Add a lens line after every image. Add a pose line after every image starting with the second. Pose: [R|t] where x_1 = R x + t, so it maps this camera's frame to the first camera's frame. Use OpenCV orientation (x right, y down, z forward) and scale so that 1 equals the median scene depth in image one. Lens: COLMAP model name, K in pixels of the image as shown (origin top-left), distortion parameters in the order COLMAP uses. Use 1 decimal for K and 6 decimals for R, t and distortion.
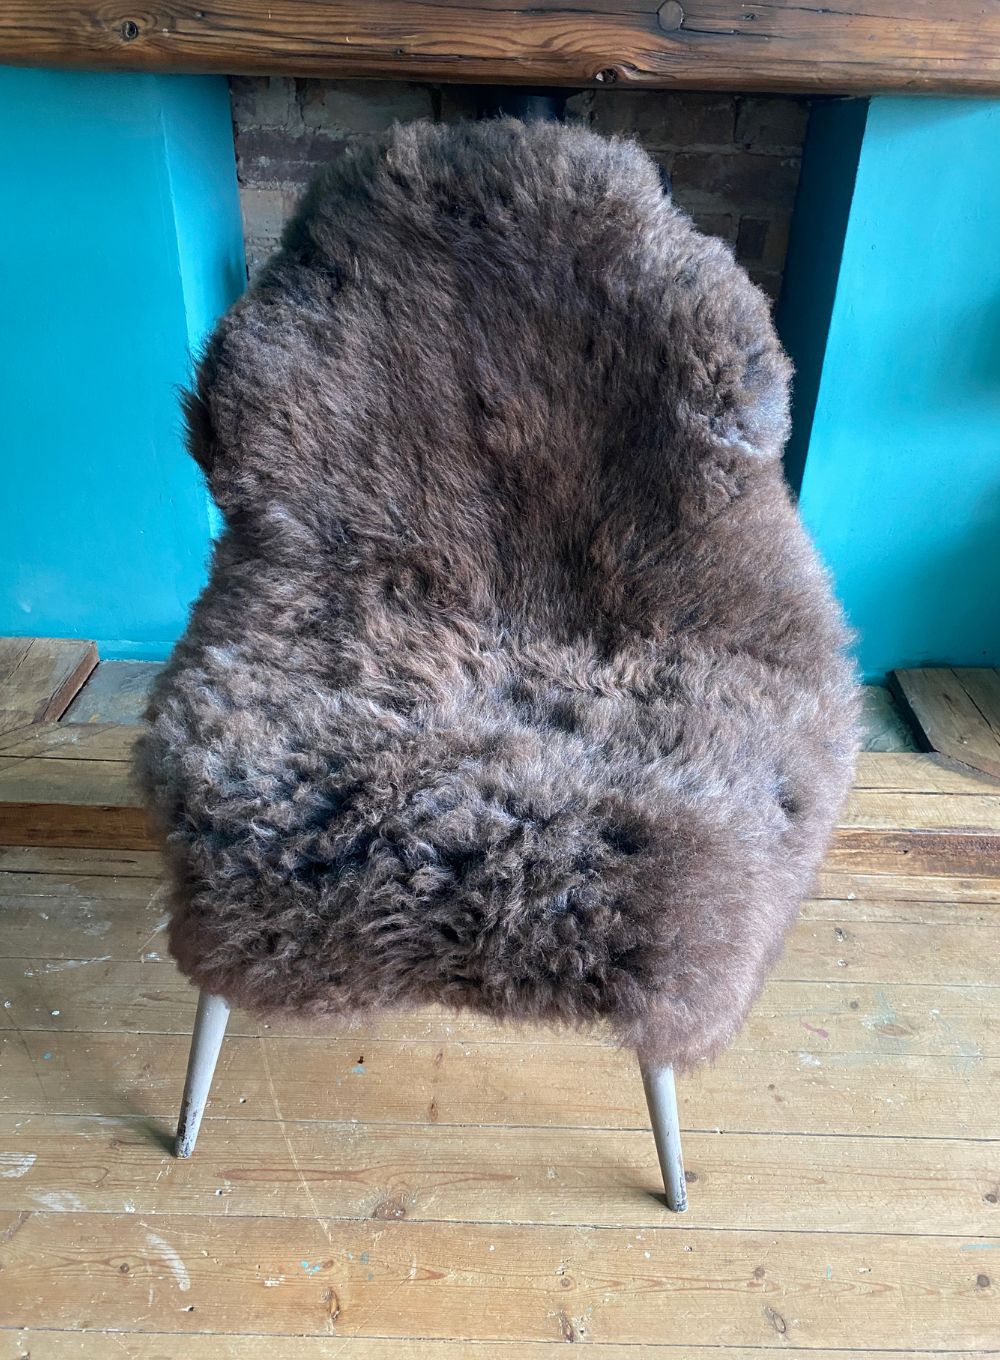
lens RADIAL K [[995.4, 0, 525.7], [0, 995.4, 673.5], [0, 0, 1]] dist [0.006429, -0.000822]
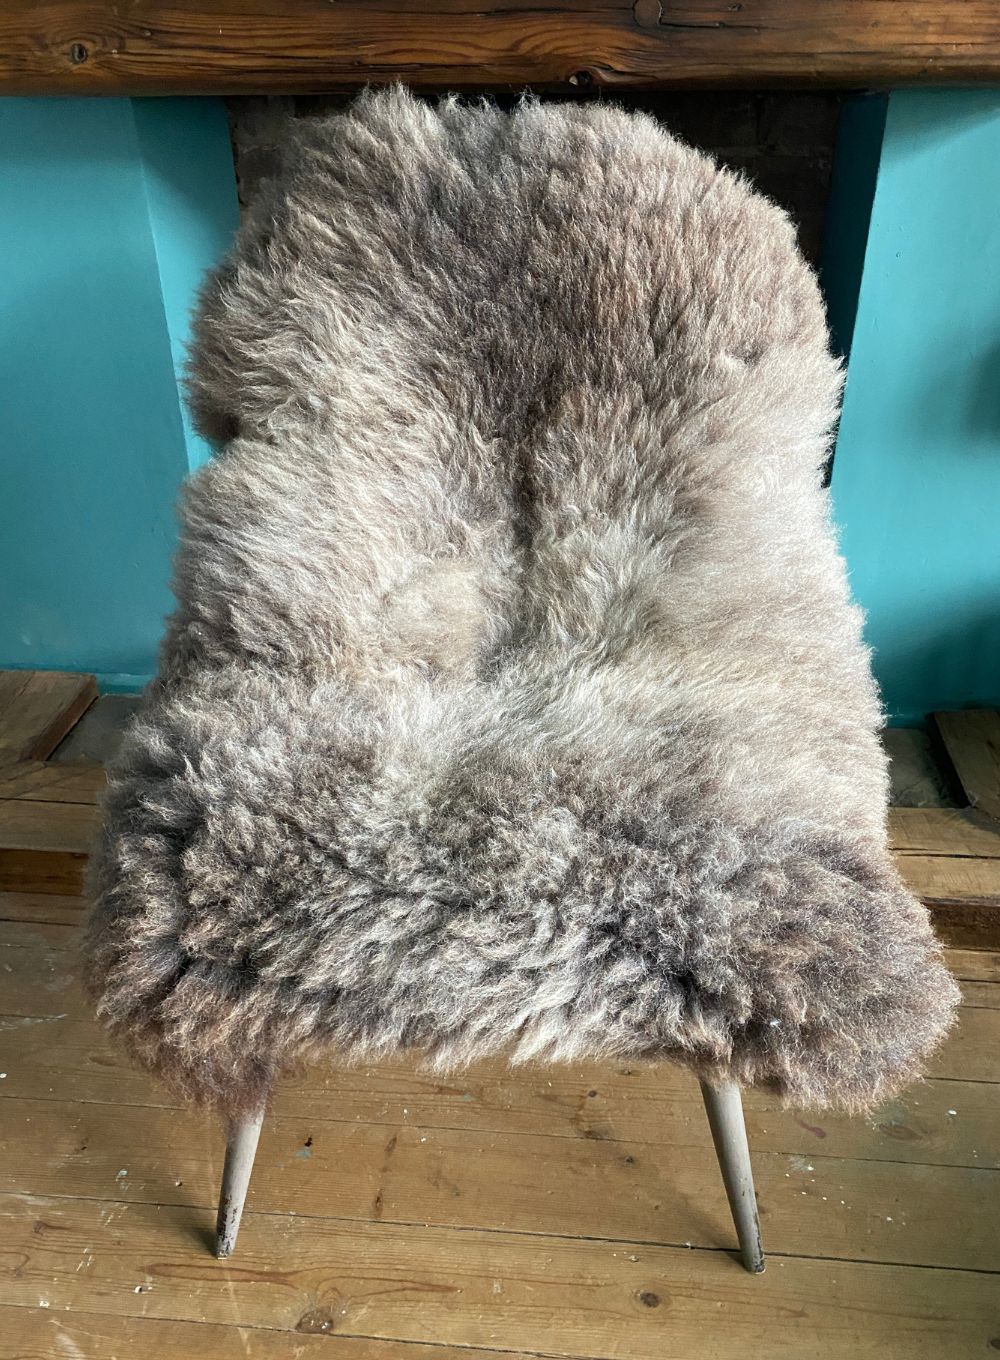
lens RADIAL K [[995.4, 0, 525.7], [0, 995.4, 673.5], [0, 0, 1]] dist [0.006429, -0.000822]
pose [[0.996374, 0.007503, -0.084751, 0.114245], [-0.008057, 0.999948, -0.006198, -0.047105], [0.084700, 0.006859, 0.996383, 0.086579]]
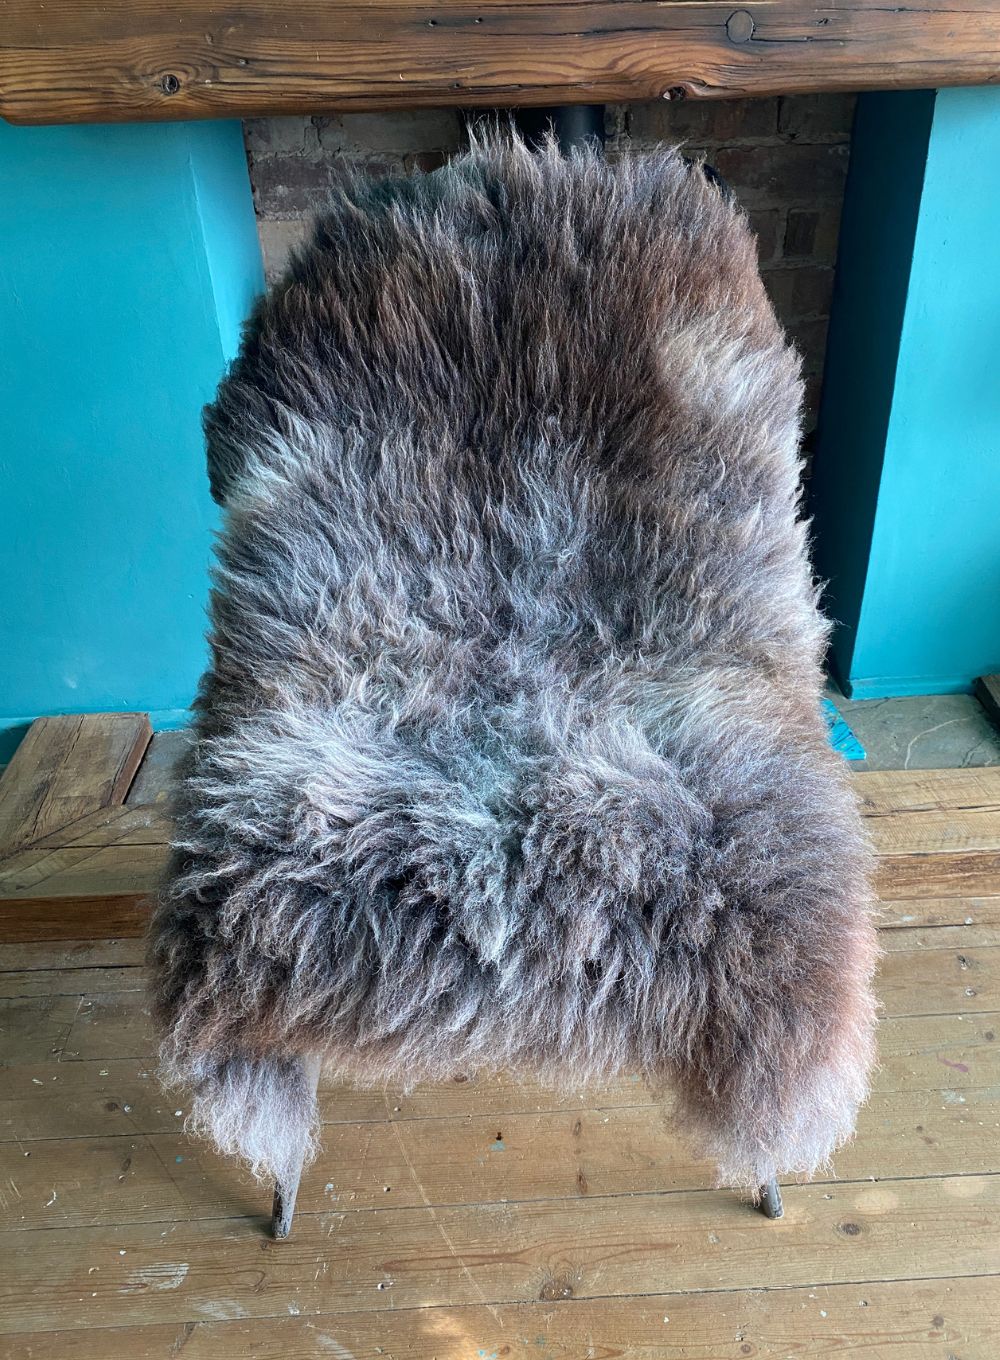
lens RADIAL K [[1057.7, 0, 537.8], [0, 1057.7, 708.4], [0, 0, 1]] dist [0.002570, 0.003722]
pose [[0.996800, -0.079224, 0.010600, -0.106651], [0.078841, 0.996350, 0.032714, -0.061381], [-0.013153, -0.031774, 0.999409, -0.023231]]
